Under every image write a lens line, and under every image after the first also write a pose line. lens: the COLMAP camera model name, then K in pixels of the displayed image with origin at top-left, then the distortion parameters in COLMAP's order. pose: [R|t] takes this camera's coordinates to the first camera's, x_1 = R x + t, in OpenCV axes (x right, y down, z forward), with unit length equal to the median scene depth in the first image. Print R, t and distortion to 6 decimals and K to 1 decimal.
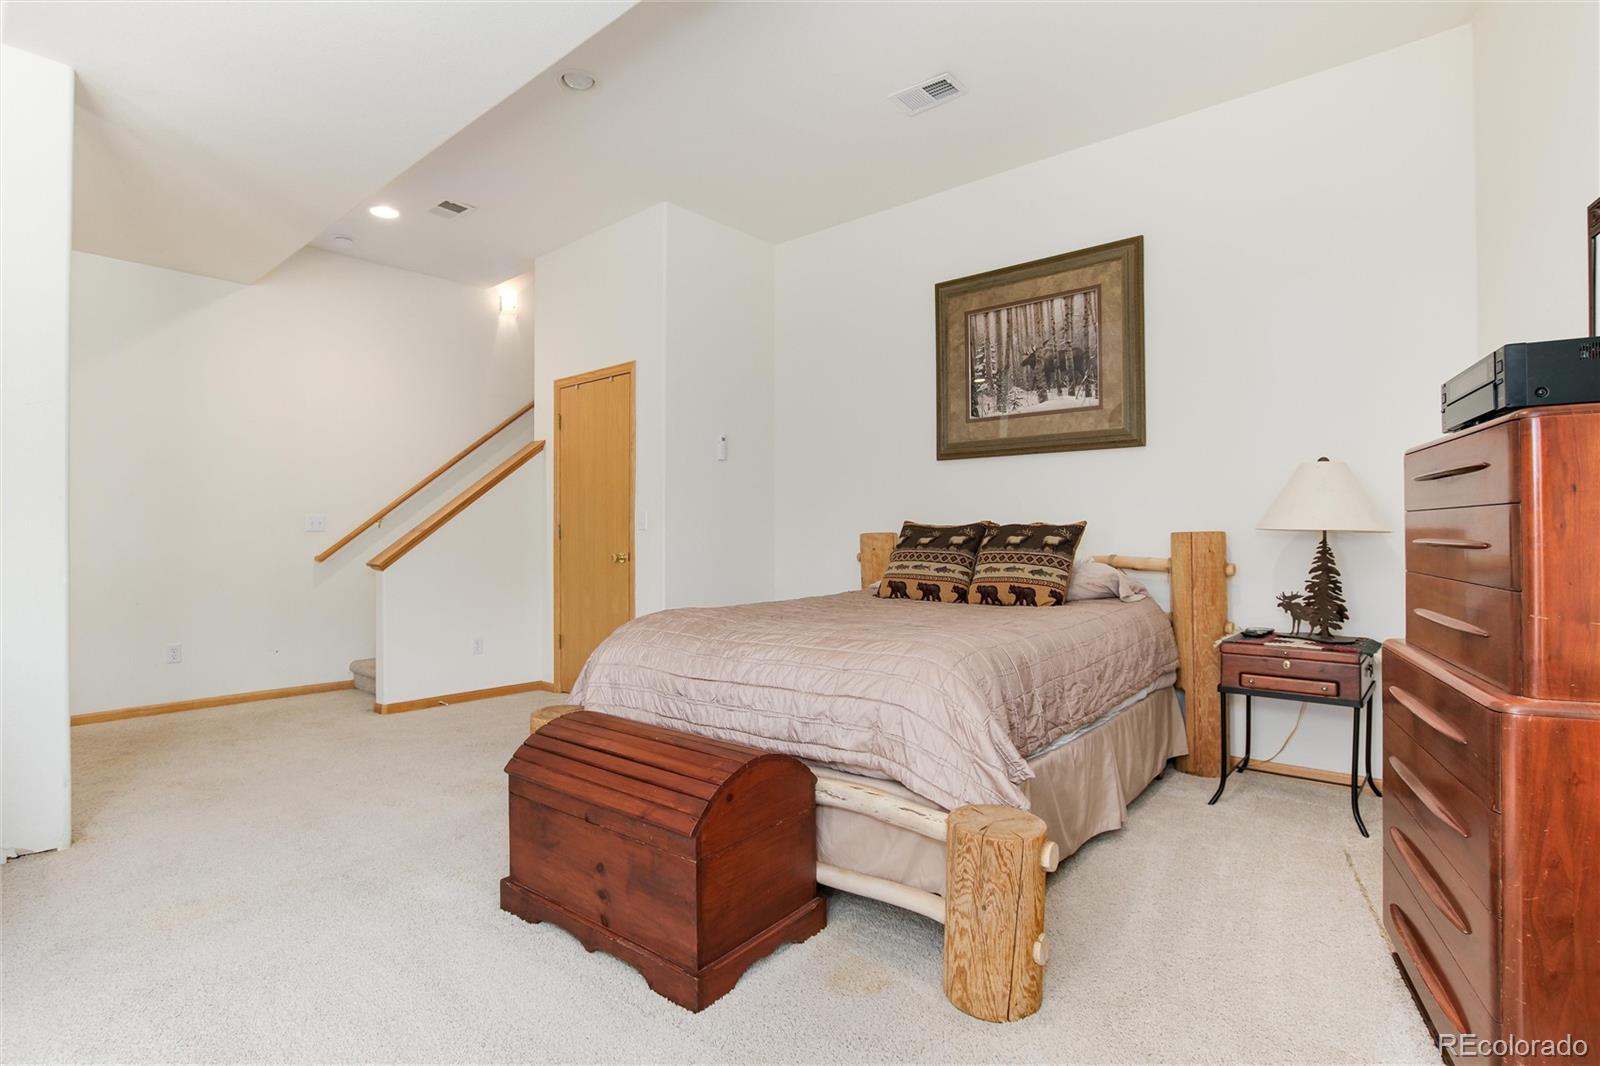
lens RADIAL K [[767.2, 0, 797.9], [0, 767.2, 537.6], [0, 0, 1]] dist [-0.020823, -0.000106]
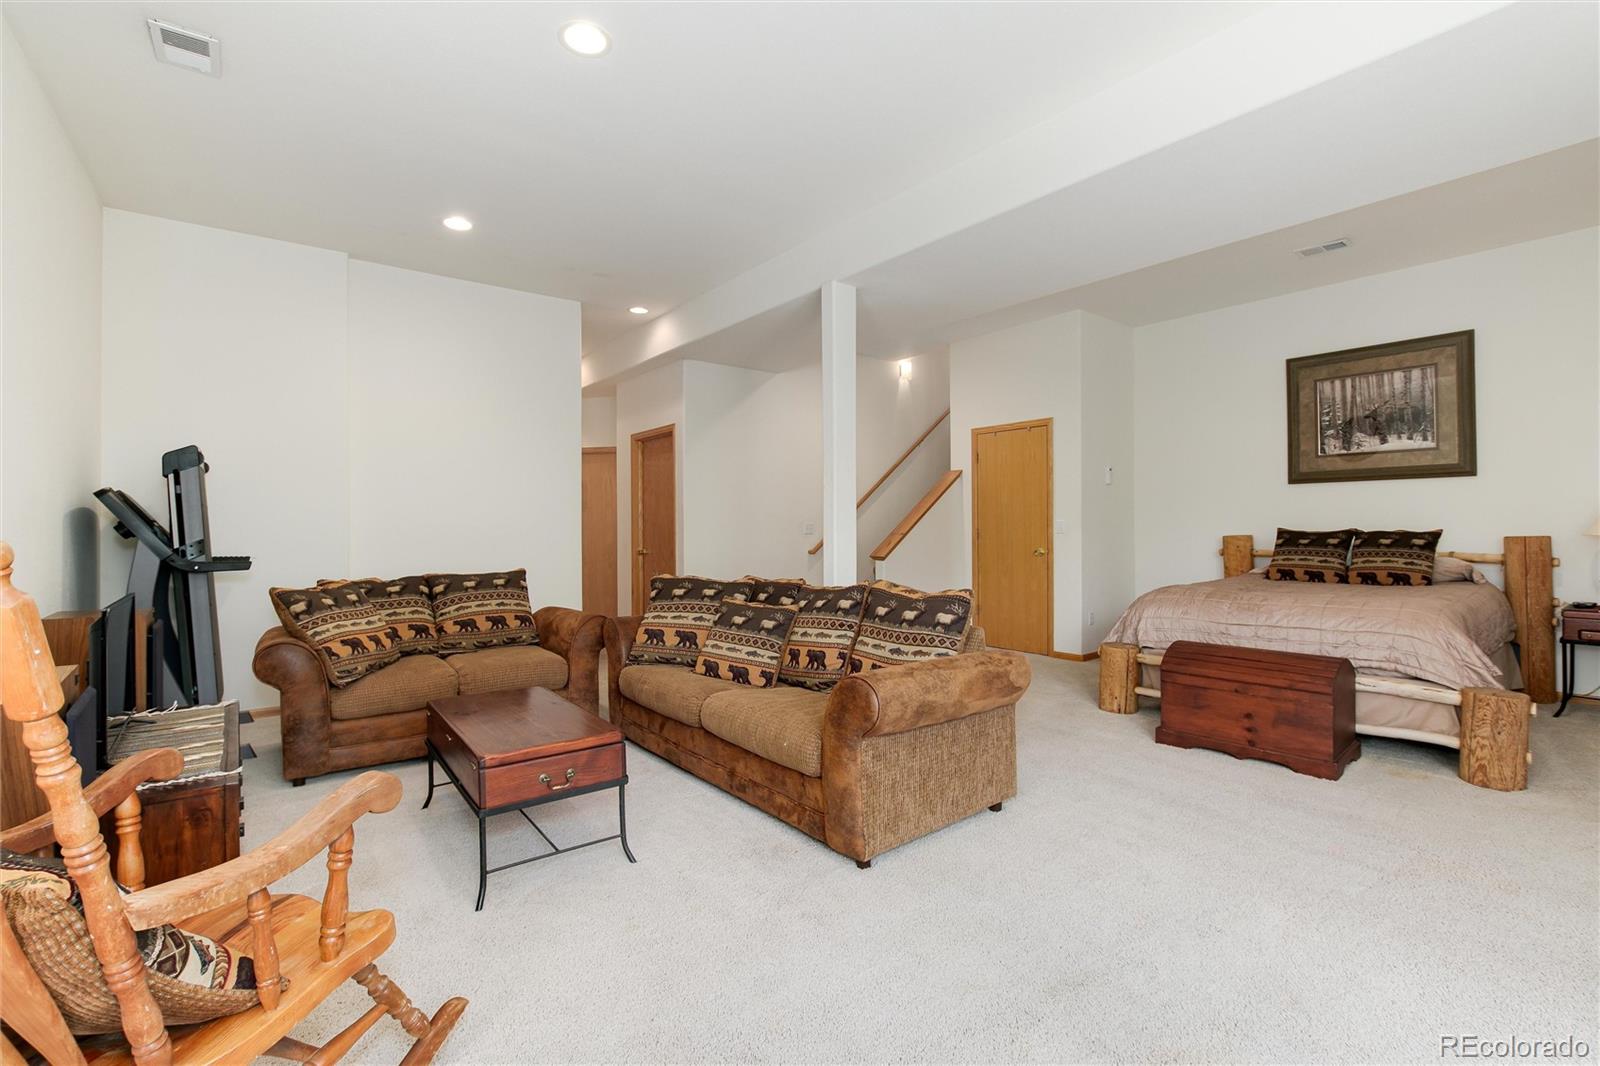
lens RADIAL K [[700.9, 0, 808.0], [0, 700.9, 525.3], [0, 0, 1]] dist [-0.014599, 0.000740]
pose [[0.984579, -0.005642, -0.174849, -0.544948], [0.004842, 0.999976, -0.005003, -0.025732], [0.174873, 0.004079, 0.984583, -0.490306]]
